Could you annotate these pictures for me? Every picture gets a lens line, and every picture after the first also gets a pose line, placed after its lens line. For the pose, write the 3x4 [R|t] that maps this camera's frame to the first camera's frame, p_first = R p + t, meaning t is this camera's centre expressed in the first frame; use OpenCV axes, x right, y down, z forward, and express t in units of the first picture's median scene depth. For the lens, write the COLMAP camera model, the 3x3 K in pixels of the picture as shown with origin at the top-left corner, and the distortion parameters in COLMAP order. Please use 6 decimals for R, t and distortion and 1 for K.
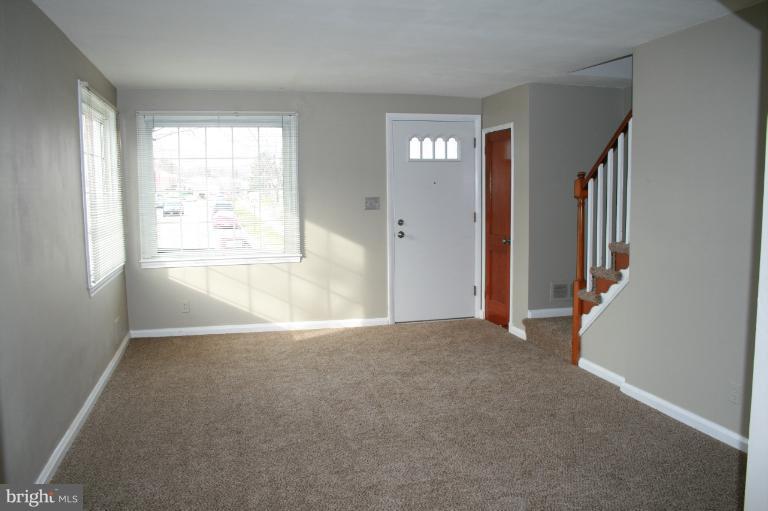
lens RADIAL K [[645.4, 0, 379.5], [0, 645.4, 256.8], [0, 0, 1]] dist [-0.080299, 0.039348]
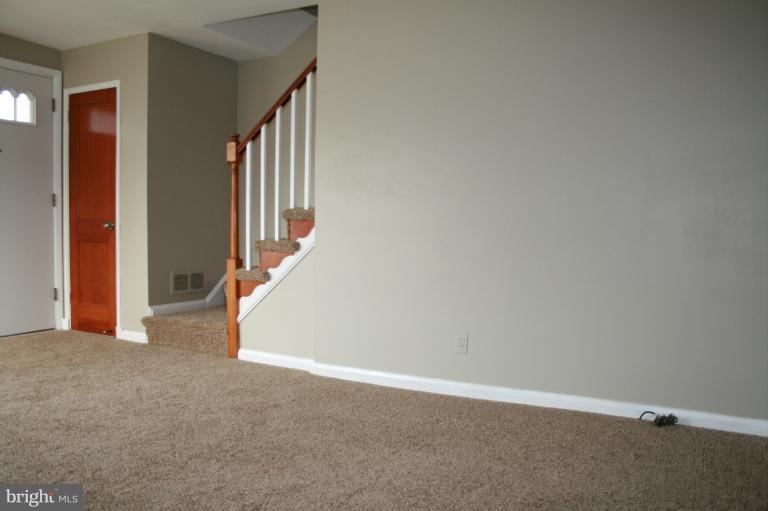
lens RADIAL K [[645.4, 0, 380.9], [0, 645.4, 252.4], [0, 0, 1]] dist [-0.080299, 0.039348]
pose [[0.695839, -0.012785, 0.718084, -0.141310], [0.054206, 0.997925, -0.034759, 0.056000], [-0.716150, 0.063112, 0.695088, 0.205477]]
